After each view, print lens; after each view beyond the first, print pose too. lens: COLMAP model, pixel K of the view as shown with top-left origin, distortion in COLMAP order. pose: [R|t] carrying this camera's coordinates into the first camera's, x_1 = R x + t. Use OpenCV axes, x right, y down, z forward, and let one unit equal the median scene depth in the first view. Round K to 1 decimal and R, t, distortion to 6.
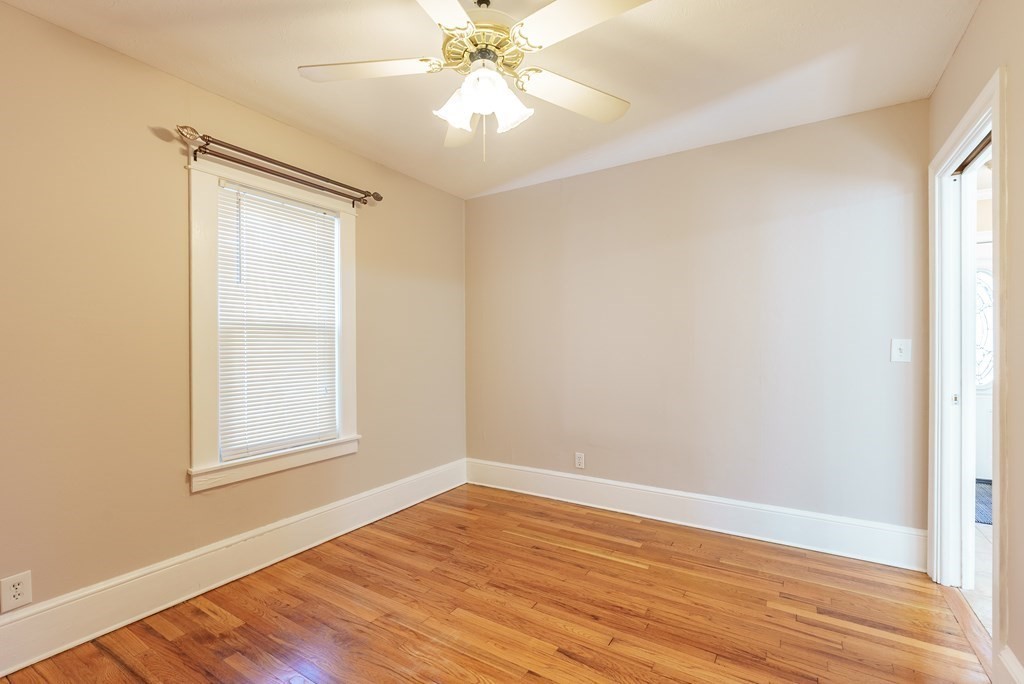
lens RADIAL K [[427.3, 0, 531.5], [0, 427.3, 347.3], [0, 0, 1]] dist [0.000266, -0.000569]
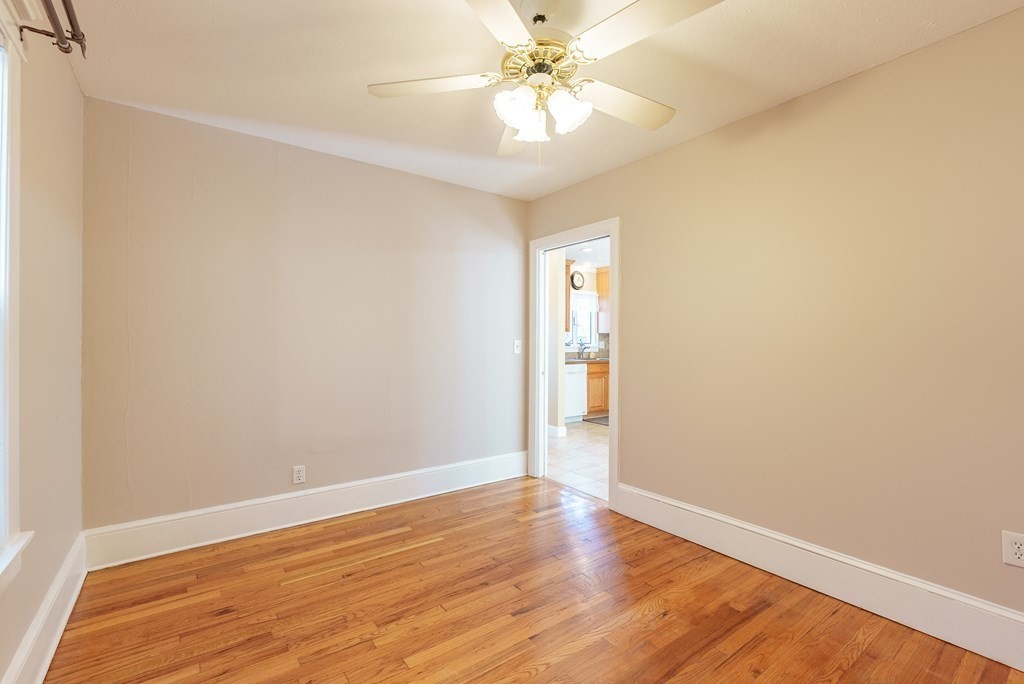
lens RADIAL K [[427.3, 0, 452.7], [0, 427.3, 341.7], [0, 0, 1]] dist [0.000266, -0.000569]
pose [[0.460330, 0.009245, 0.887700, -0.664438], [-0.000588, 0.999949, -0.010109, 0.004529], [-0.887748, 0.004132, 0.460312, 0.411543]]
